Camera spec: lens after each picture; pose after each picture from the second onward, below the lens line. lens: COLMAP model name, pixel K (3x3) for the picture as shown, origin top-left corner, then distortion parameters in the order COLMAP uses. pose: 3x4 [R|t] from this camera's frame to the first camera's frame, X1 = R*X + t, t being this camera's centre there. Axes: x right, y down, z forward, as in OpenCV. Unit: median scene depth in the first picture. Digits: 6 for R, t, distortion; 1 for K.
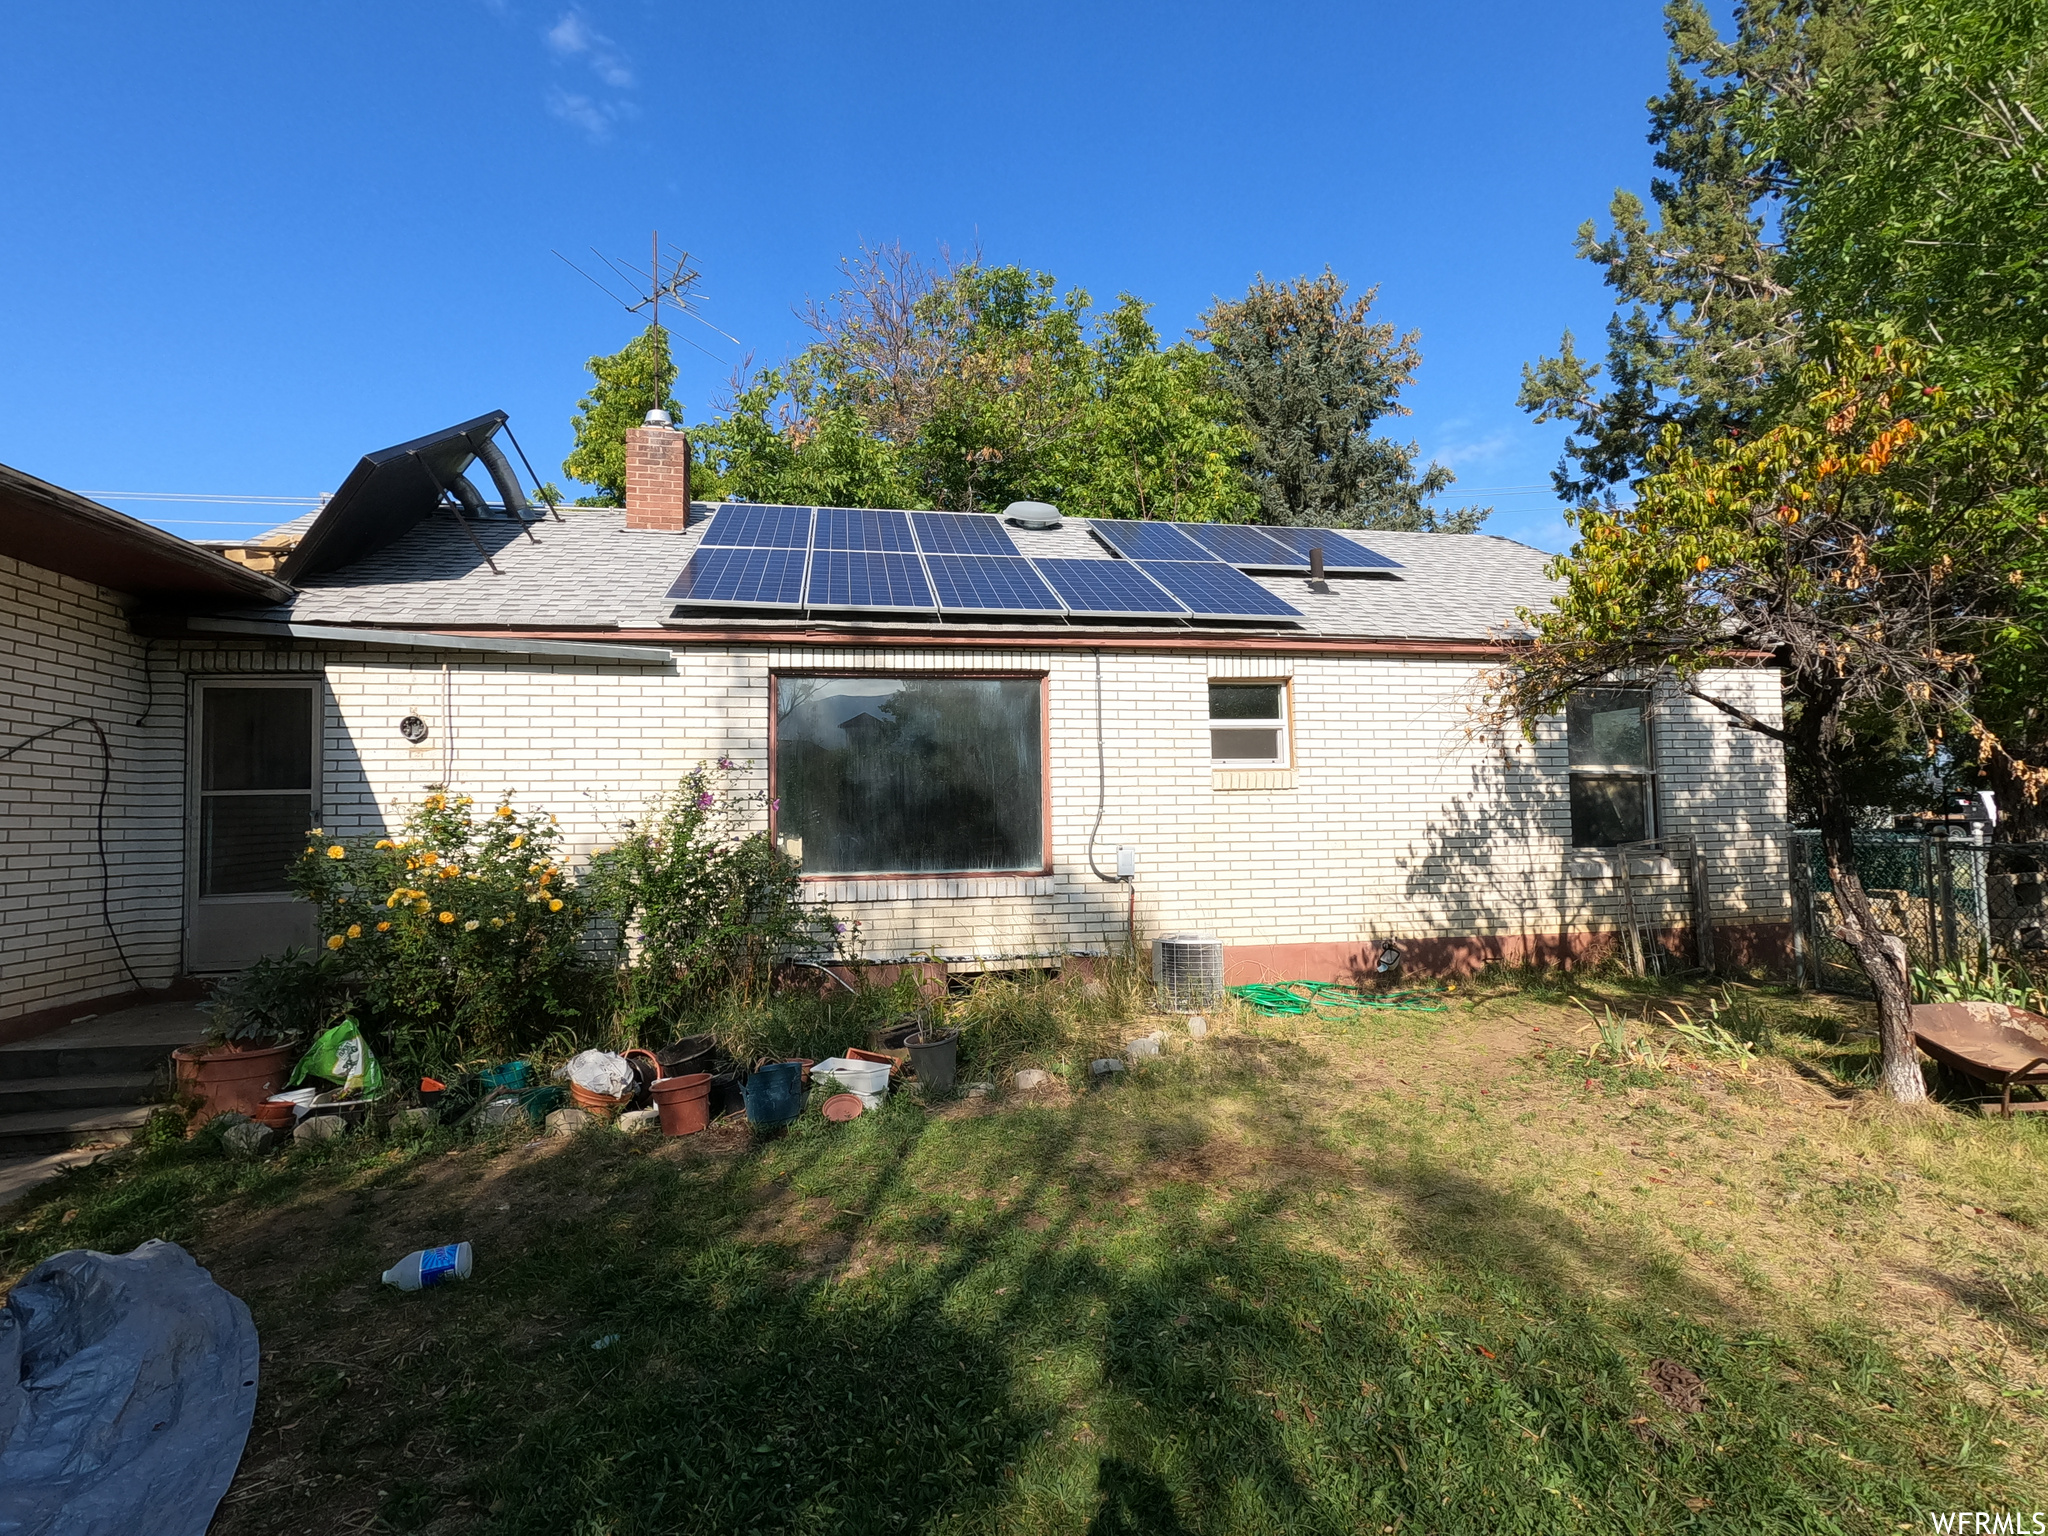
lens RADIAL K [[941.5, 0, 1024.0], [0, 941.5, 768.0], [0, 0, 1]] dist [-0.000668, 0.000726]
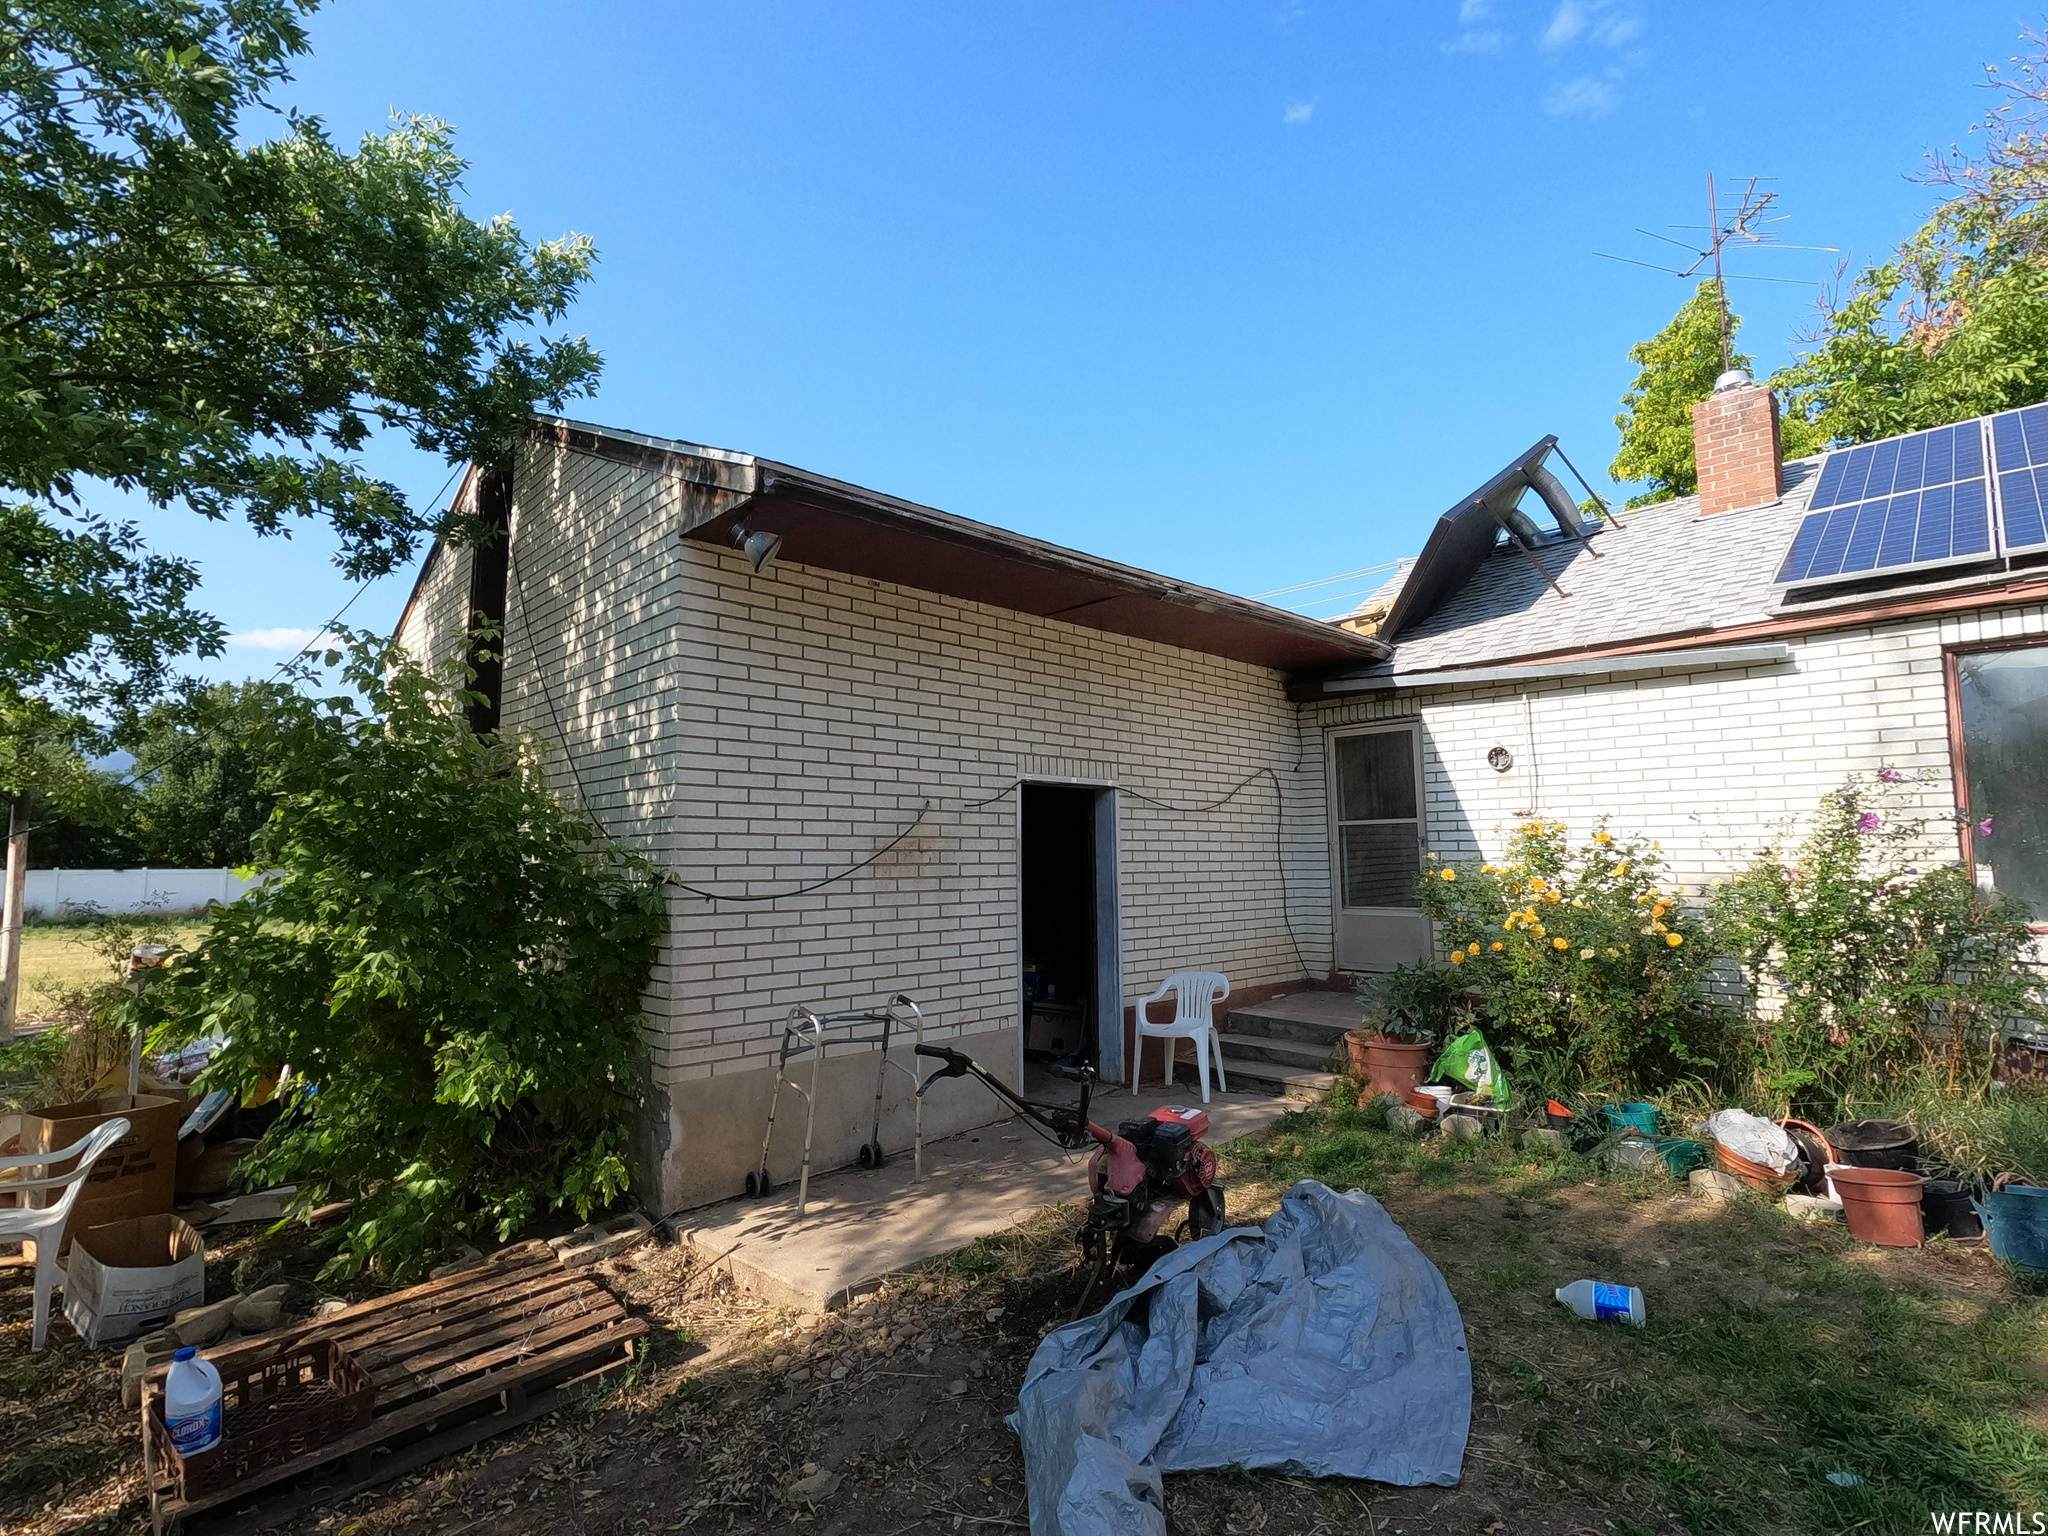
lens RADIAL K [[941.5, 0, 1024.0], [0, 941.5, 768.0], [0, 0, 1]] dist [-0.000668, 0.000726]
pose [[0.580080, -0.061233, -0.812255, -0.110457], [0.045261, 0.998053, -0.042916, -0.011105], [0.813301, -0.011869, 0.581722, -0.048789]]
